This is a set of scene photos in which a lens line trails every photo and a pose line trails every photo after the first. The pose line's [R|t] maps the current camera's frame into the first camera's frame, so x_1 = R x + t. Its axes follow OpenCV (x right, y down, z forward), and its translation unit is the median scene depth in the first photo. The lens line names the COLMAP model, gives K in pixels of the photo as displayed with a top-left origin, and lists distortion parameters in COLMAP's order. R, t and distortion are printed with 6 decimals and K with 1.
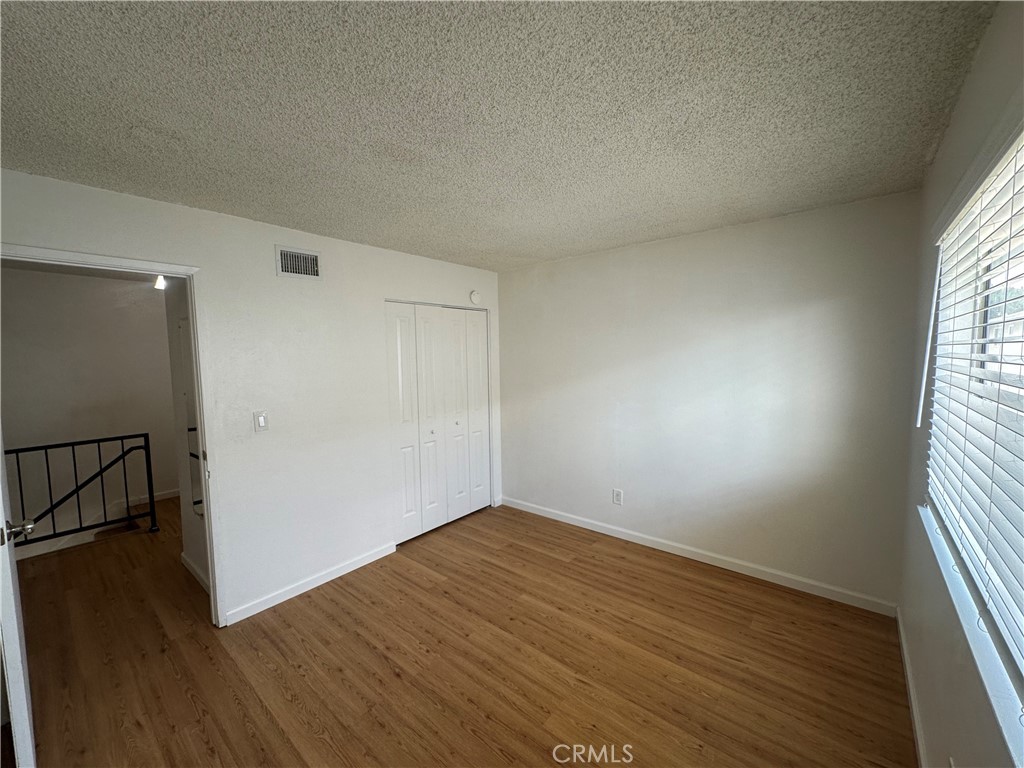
lens RADIAL K [[413.2, 0, 513.6], [0, 413.2, 378.4], [0, 0, 1]] dist [-0.003875, 0.000520]
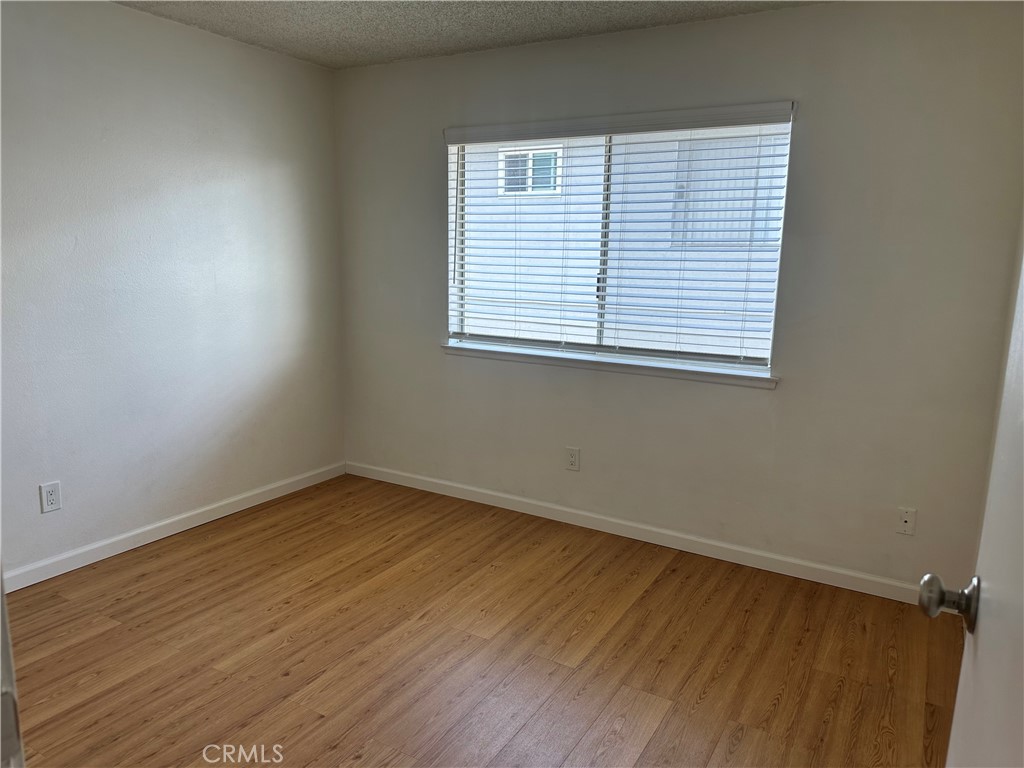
lens RADIAL K [[730.4, 0, 511.2], [0, 730.4, 388.6], [0, 0, 1]] dist [0.052260, -0.069650]
pose [[-0.177862, -0.159838, 0.970988, -0.942875], [0.041580, 0.984618, 0.169698, 0.042461], [-0.983177, 0.070557, -0.168480, 0.817470]]
